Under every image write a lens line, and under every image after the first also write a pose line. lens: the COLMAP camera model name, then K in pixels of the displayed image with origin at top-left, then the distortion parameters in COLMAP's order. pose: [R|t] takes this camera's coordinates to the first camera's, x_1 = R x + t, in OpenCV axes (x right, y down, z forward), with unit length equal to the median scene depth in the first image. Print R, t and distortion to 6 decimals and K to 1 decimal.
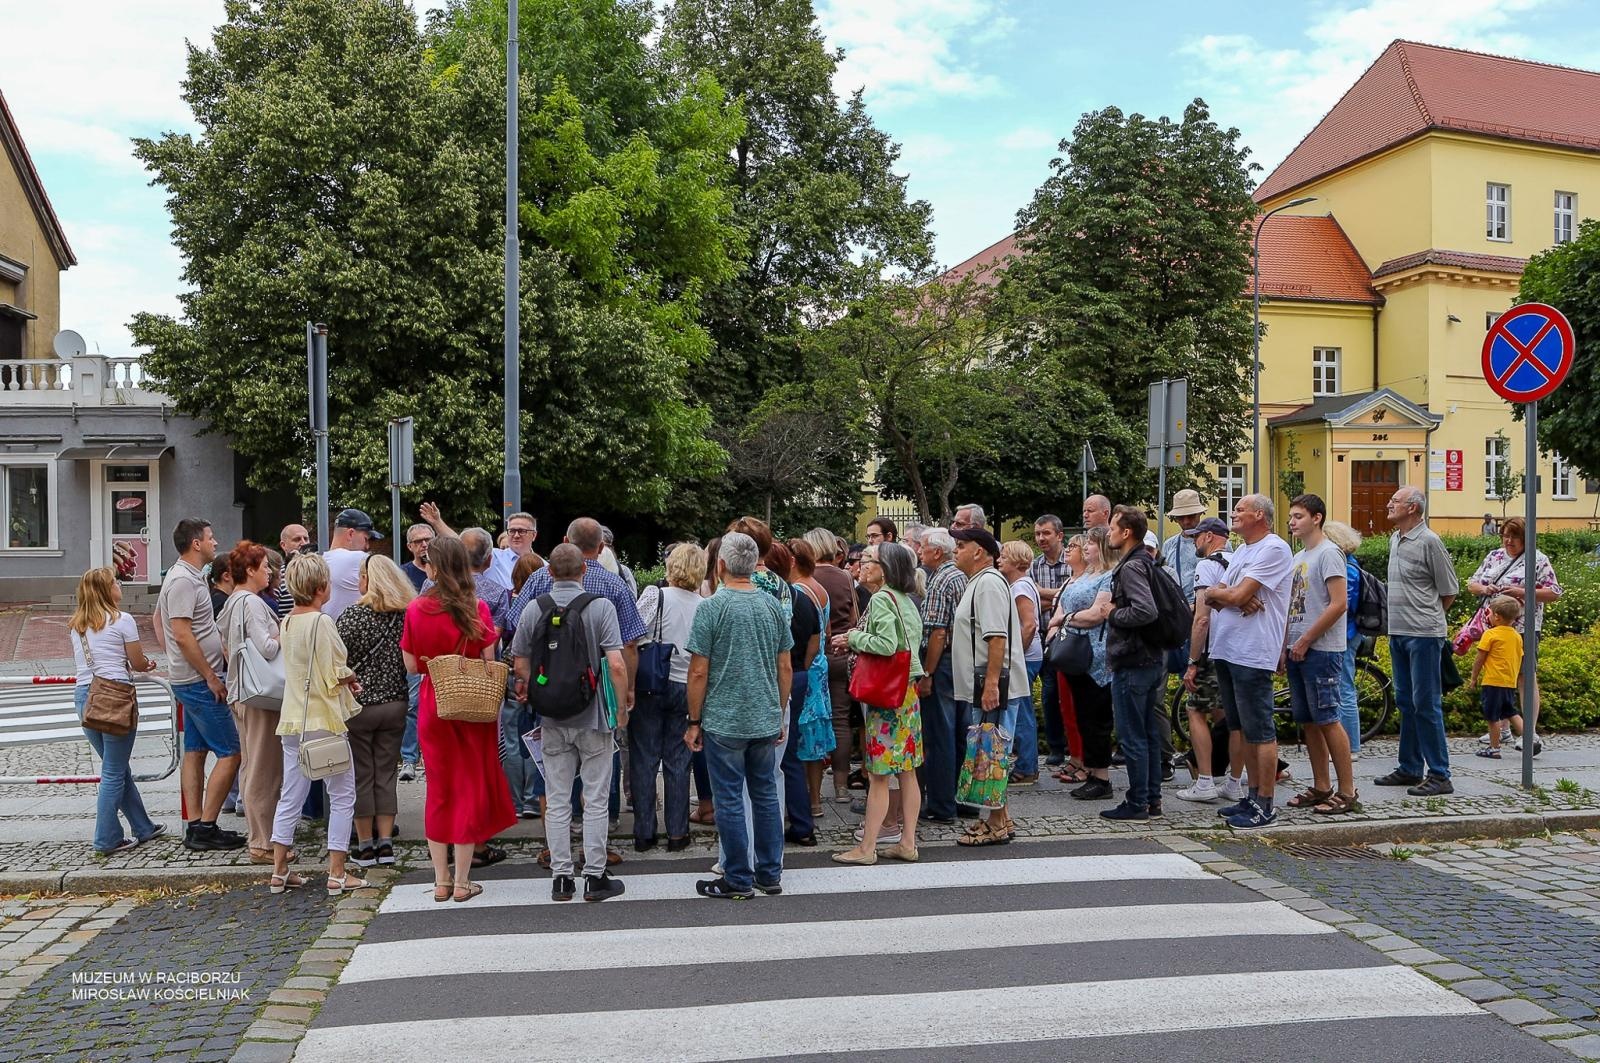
lens RADIAL K [[1949.1, 0, 800.0], [0, 1949.1, 531.5], [0, 0, 1]] dist [-0.049208, -0.022786]
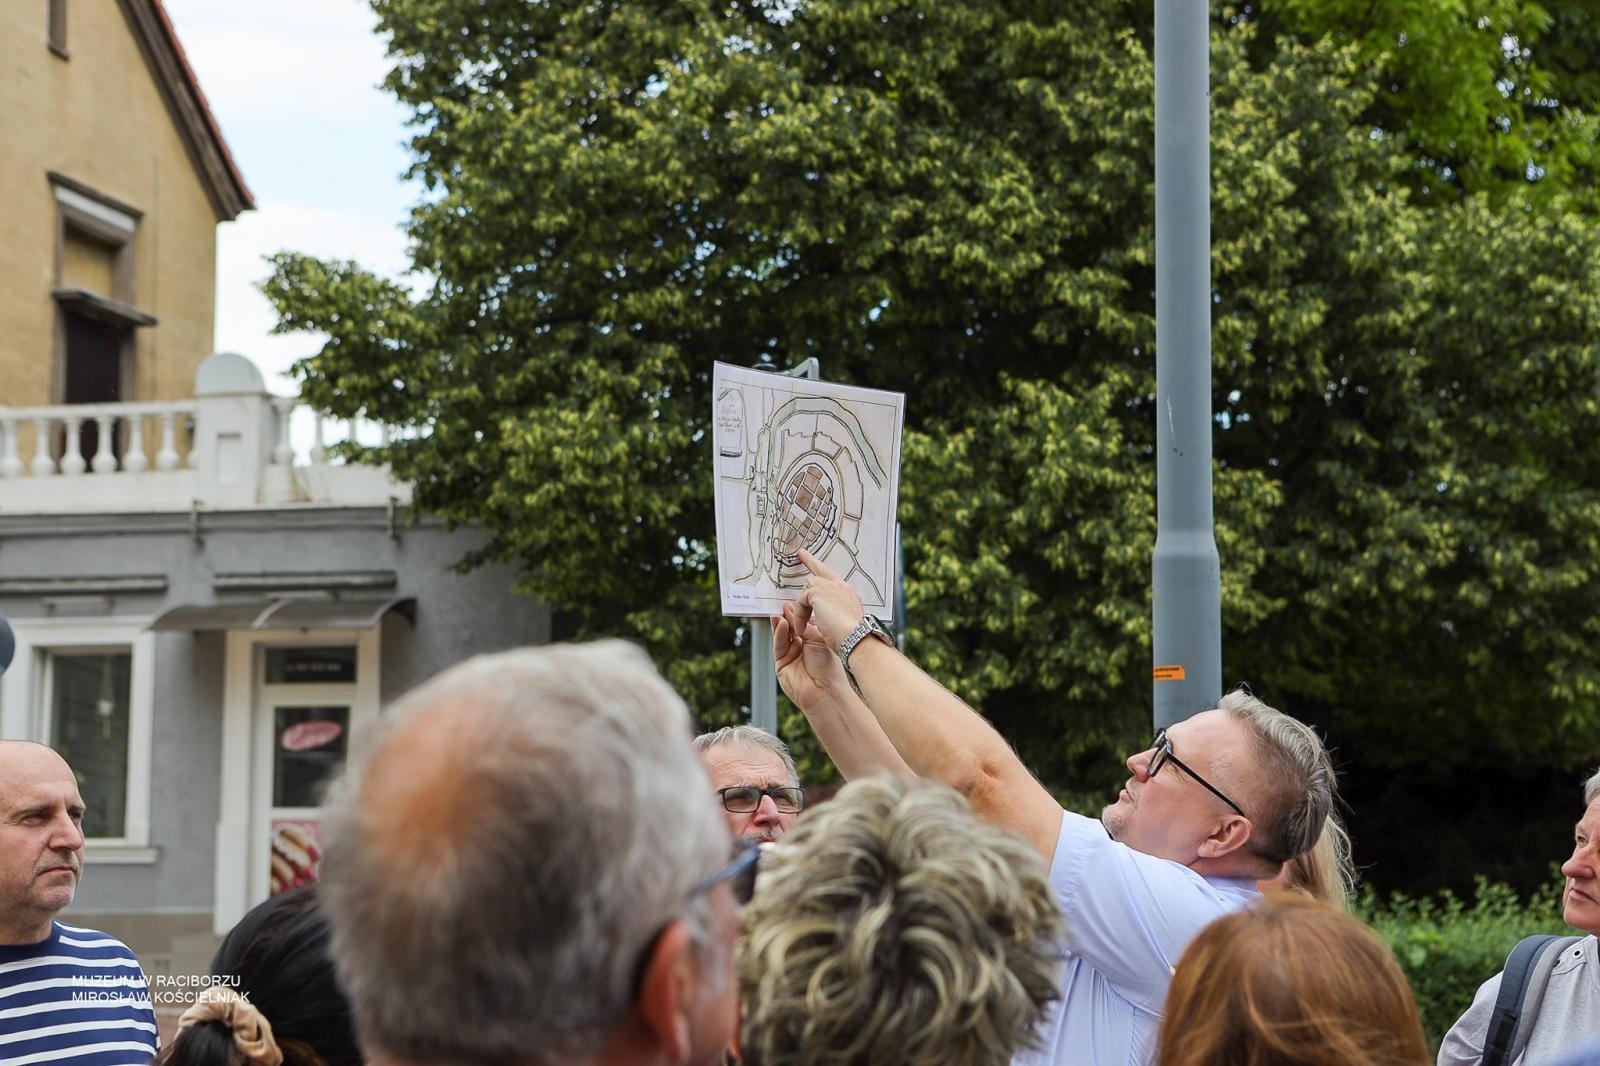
lens RADIAL K [[2757.6, 0, 800.0], [0, 2757.6, 533.0], [0, 0, 1]] dist [0.094445, -0.003814]
pose [[0.953248, -0.025717, -0.301093, -0.067526], [-0.005767, 0.994643, -0.103211, 0.003195], [0.302134, 0.100122, 0.947993, 0.482431]]
